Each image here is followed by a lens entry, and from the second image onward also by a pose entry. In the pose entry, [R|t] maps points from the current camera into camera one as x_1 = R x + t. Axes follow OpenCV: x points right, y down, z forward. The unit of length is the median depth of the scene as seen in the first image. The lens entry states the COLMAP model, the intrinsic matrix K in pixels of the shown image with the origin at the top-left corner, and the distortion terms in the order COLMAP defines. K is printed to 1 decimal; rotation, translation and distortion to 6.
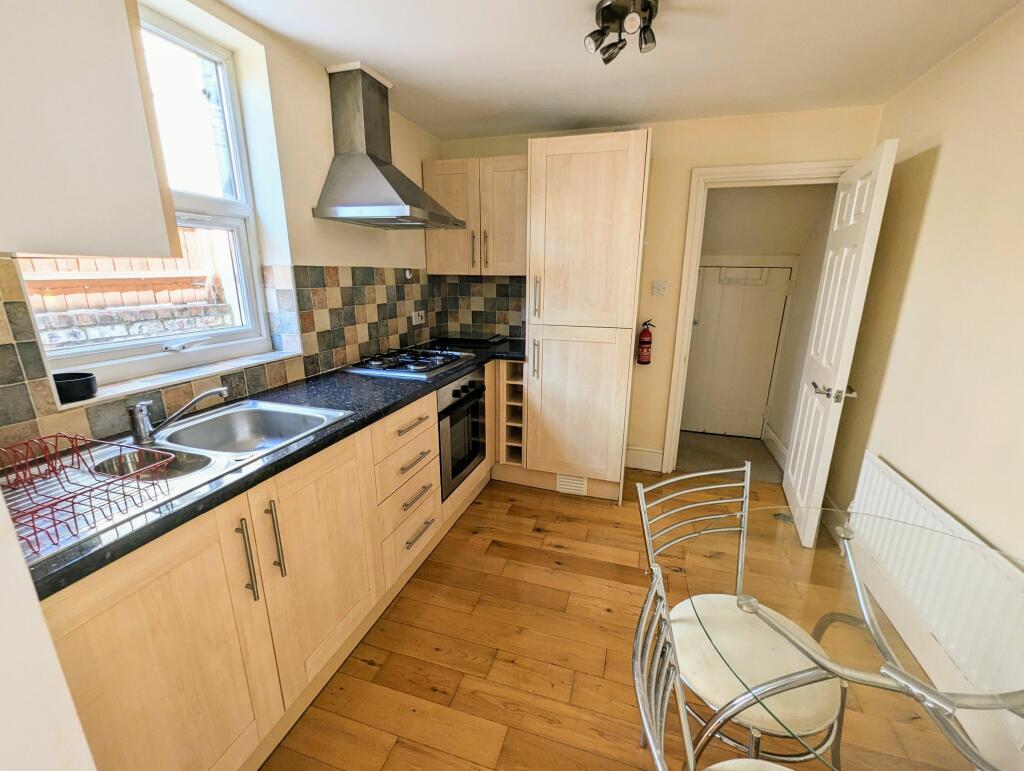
lens RADIAL K [[424.1, 0, 513.9], [0, 424.1, 388.6], [0, 0, 1]] dist [0.000502, -0.000267]
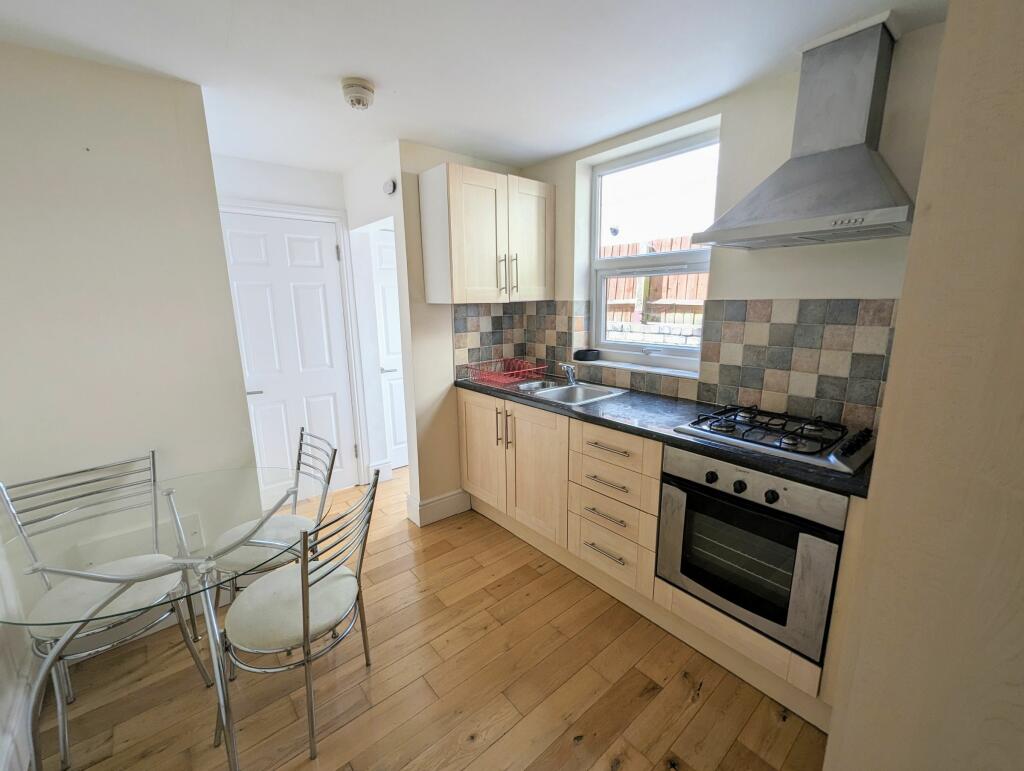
lens RADIAL K [[424.1, 0, 516.6], [0, 424.1, 390.7], [0, 0, 1]] dist [0.000502, -0.000267]
pose [[-0.529798, 0.179895, -0.828826, 0.583948], [-0.215669, 0.916546, 0.336794, -0.281205], [0.820244, 0.357185, -0.446786, 0.972079]]
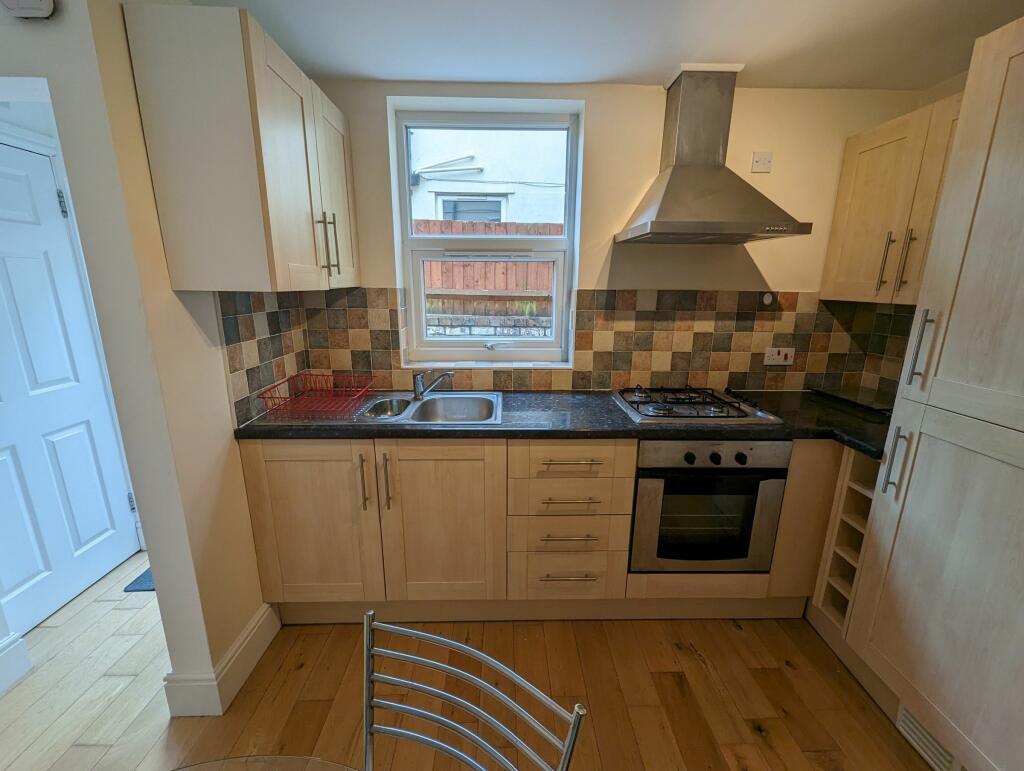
lens RADIAL K [[424.1, 0, 514.6], [0, 424.1, 388.8], [0, 0, 1]] dist [0.000502, -0.000267]
pose [[0.319980, 0.220999, -0.921288, 0.421504], [-0.253515, 0.956927, 0.141497, -0.129864], [0.912876, 0.188284, 0.362224, 0.410129]]
